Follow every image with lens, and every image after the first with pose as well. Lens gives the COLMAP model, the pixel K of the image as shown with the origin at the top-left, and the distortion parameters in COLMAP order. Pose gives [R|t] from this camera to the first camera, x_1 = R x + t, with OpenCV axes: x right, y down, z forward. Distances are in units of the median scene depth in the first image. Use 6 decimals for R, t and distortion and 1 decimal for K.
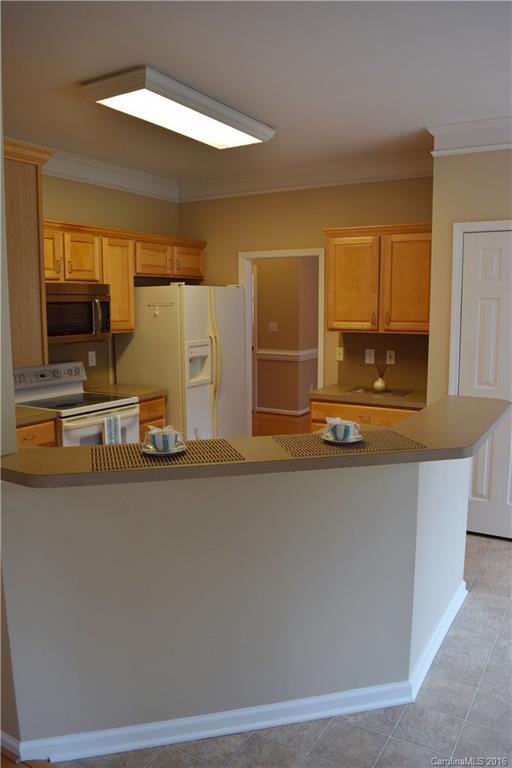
lens RADIAL K [[606.8, 0, 257.0], [0, 606.8, 389.5], [0, 0, 1]] dist [-0.092222, 0.014050]
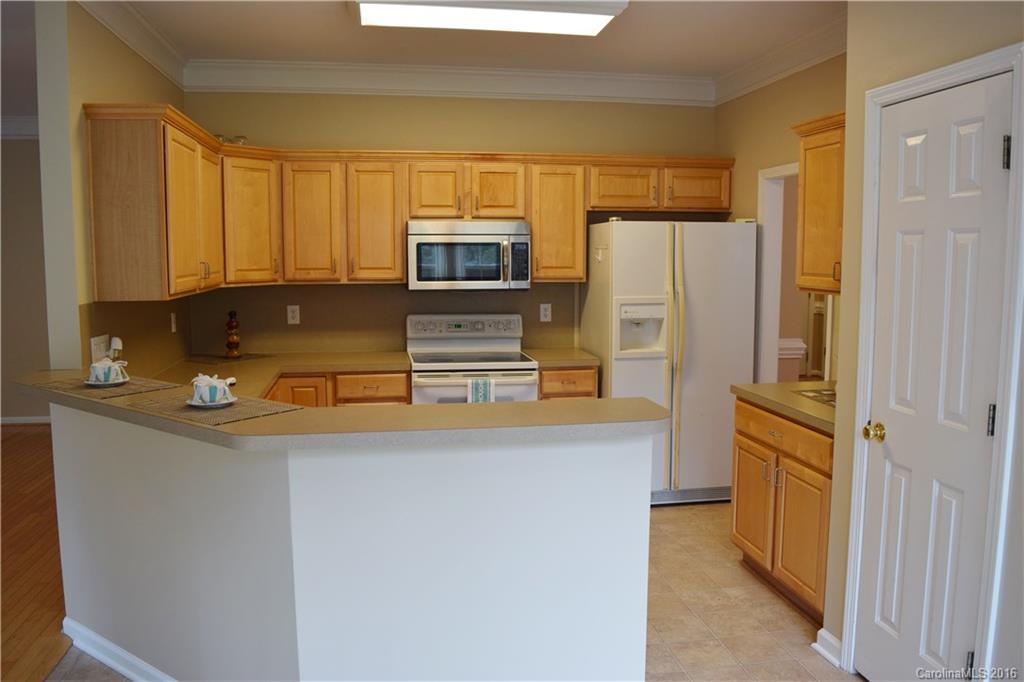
lens RADIAL K [[809.1, 0, 512.0], [0, 809.1, 341.0], [0, 0, 1]] dist [-0.092222, 0.014050]
pose [[0.645487, 0.085373, -0.758985, 0.553907], [-0.107997, 0.993951, 0.019955, -0.031057], [0.756097, 0.069088, 0.650803, 0.261971]]
